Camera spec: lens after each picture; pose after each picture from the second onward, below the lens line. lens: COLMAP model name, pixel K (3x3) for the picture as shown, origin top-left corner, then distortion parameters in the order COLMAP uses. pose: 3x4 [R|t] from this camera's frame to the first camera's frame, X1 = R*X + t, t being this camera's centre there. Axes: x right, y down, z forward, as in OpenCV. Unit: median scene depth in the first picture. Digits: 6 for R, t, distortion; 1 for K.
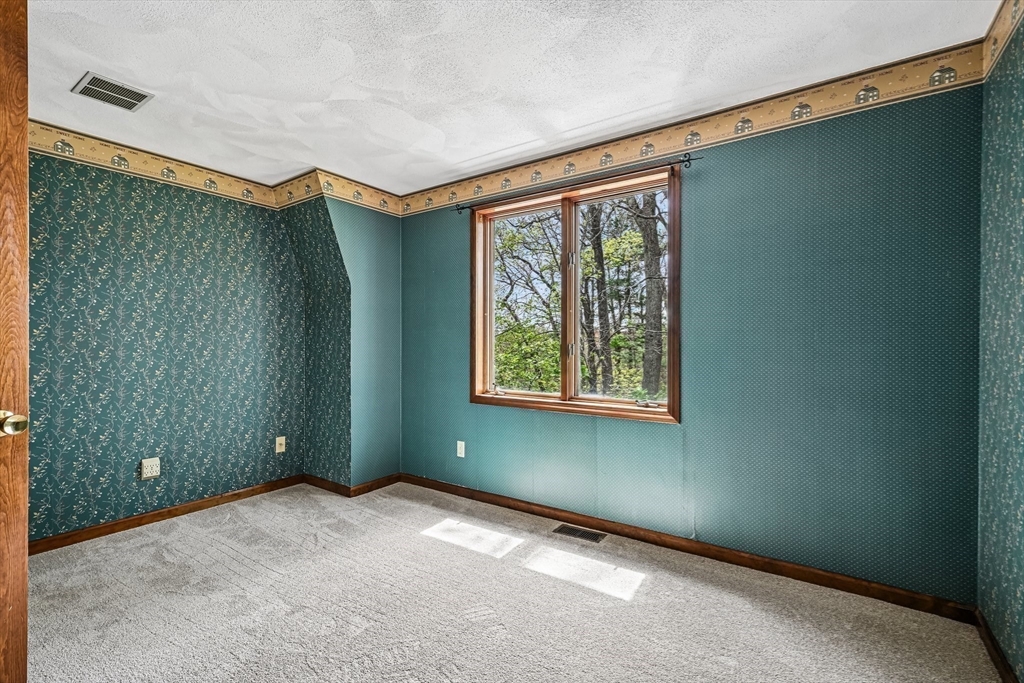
lens RADIAL K [[460.6, 0, 520.8], [0, 460.6, 342.7], [0, 0, 1]] dist [0.009051, -0.000577]
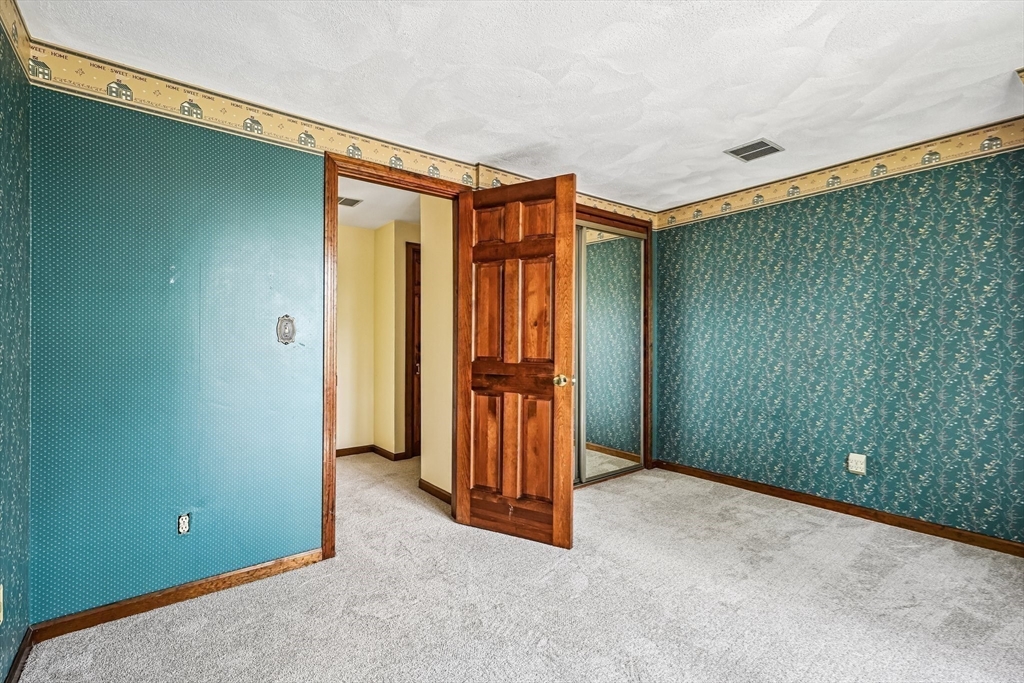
lens RADIAL K [[460.6, 0, 520.5], [0, 460.6, 343.1], [0, 0, 1]] dist [0.009051, -0.000577]
pose [[-0.290602, -0.002205, -0.956841, 0.415714], [0.001003, 0.999996, -0.002609, 0.003135], [0.956843, -0.001718, -0.290599, 0.583884]]
